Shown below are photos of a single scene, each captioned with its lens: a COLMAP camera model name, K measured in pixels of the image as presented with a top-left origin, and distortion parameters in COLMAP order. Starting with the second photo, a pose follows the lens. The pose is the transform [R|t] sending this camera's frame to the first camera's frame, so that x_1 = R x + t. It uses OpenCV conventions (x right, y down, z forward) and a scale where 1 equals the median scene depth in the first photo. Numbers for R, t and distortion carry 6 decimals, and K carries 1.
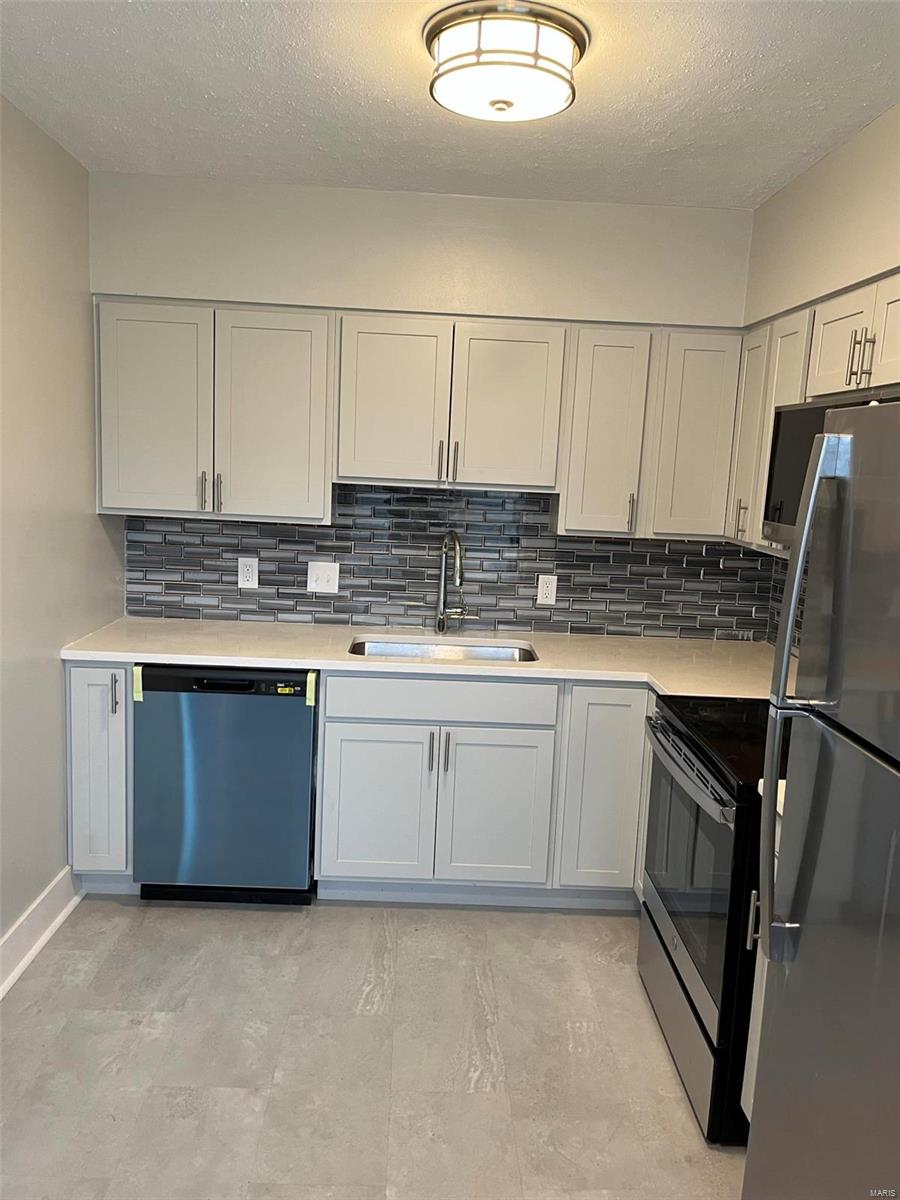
lens RADIAL K [[894.8, 0, 450.0], [0, 894.8, 600.0], [0, 0, 1]] dist [0.077224, -0.108793]
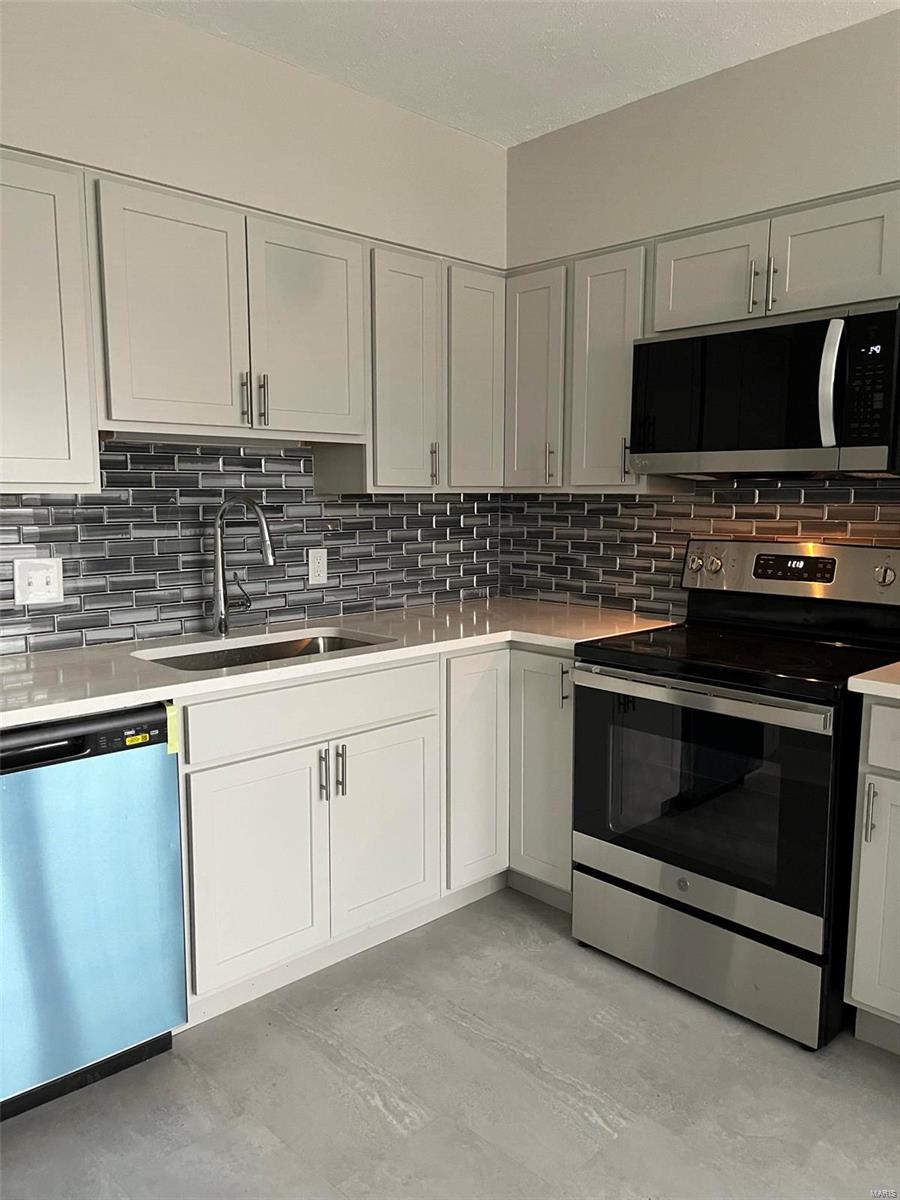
lens RADIAL K [[896.5, 0, 451.3], [0, 896.5, 606.7], [0, 0, 1]] dist [0.074826, -0.107249]
pose [[0.733082, -0.131159, 0.667375, -0.415093], [0.137638, 0.989536, 0.043284, 0.007659], [-0.666068, 0.060126, 0.743463, 0.331120]]
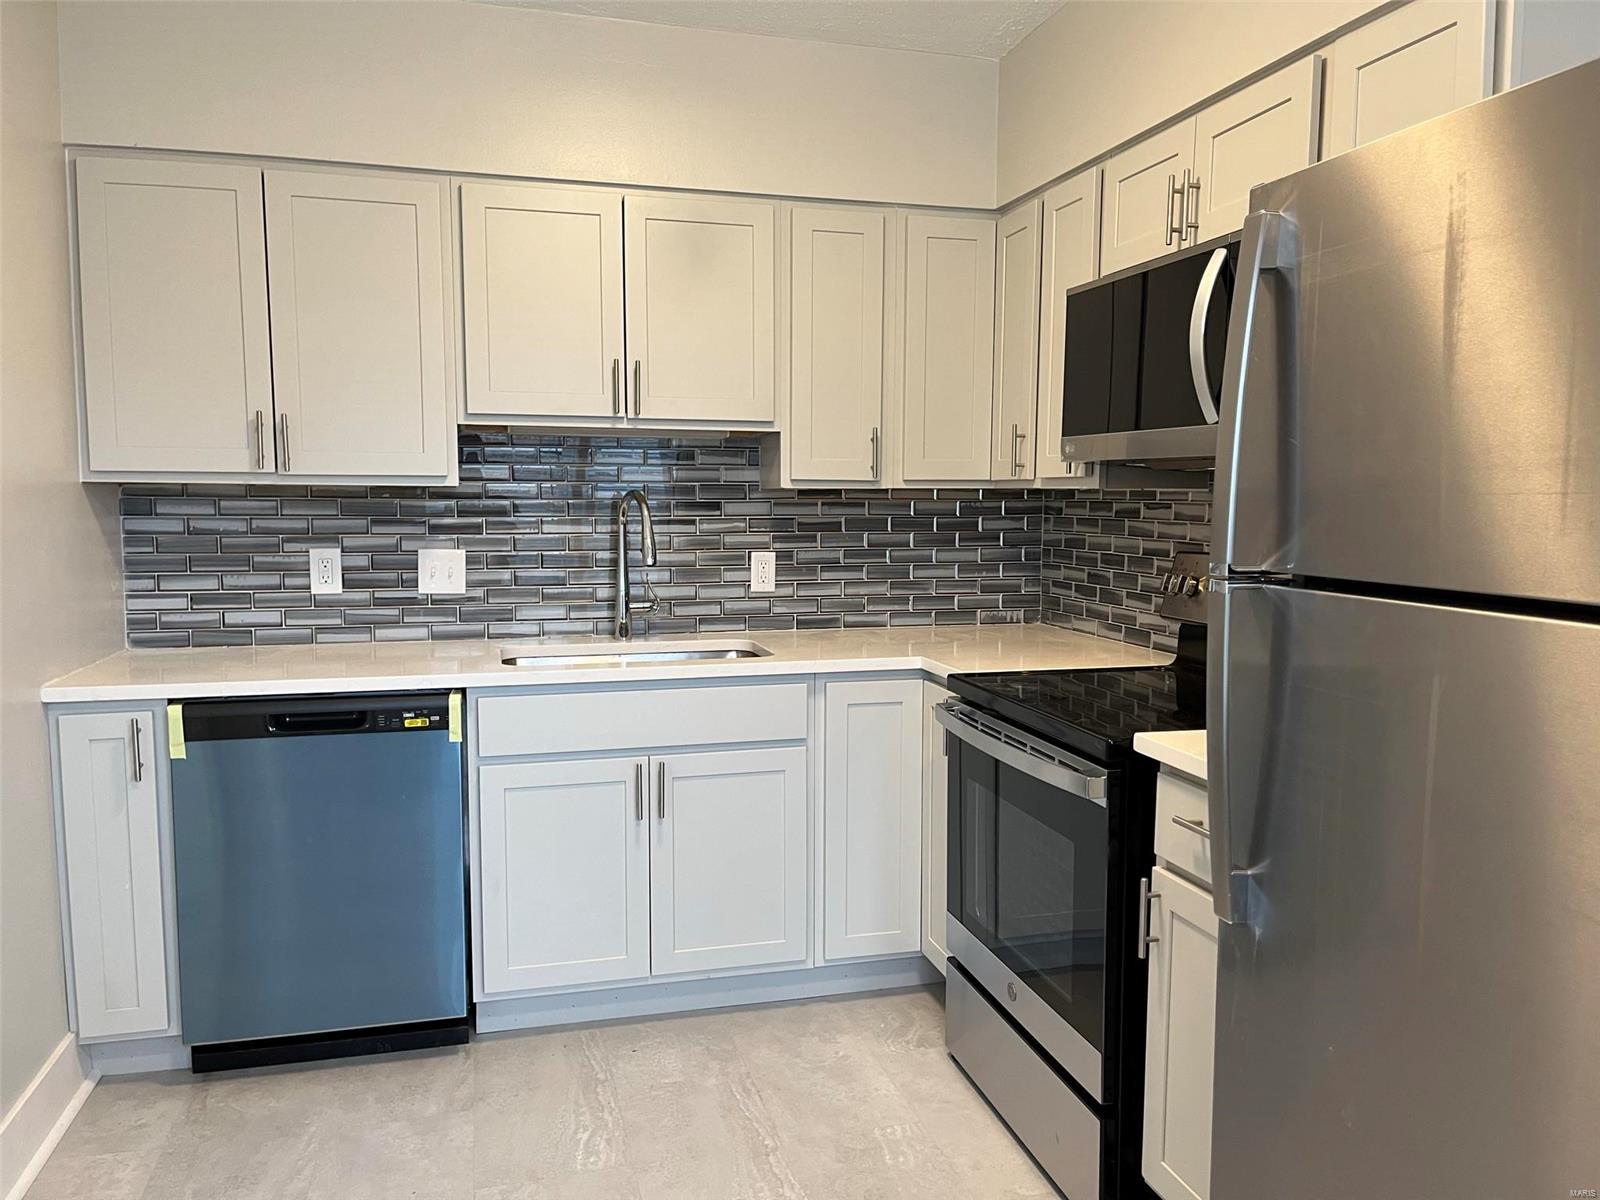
lens RADIAL K [[1193.1, 0, 816.2], [0, 1193.1, 620.0], [0, 0, 1]] dist [0.077224, -0.108793]
pose [[0.969262, -0.067576, 0.236567, -0.094492], [0.077575, 0.996433, -0.033205, 0.072456], [-0.233480, 0.050536, 0.971048, 0.044934]]
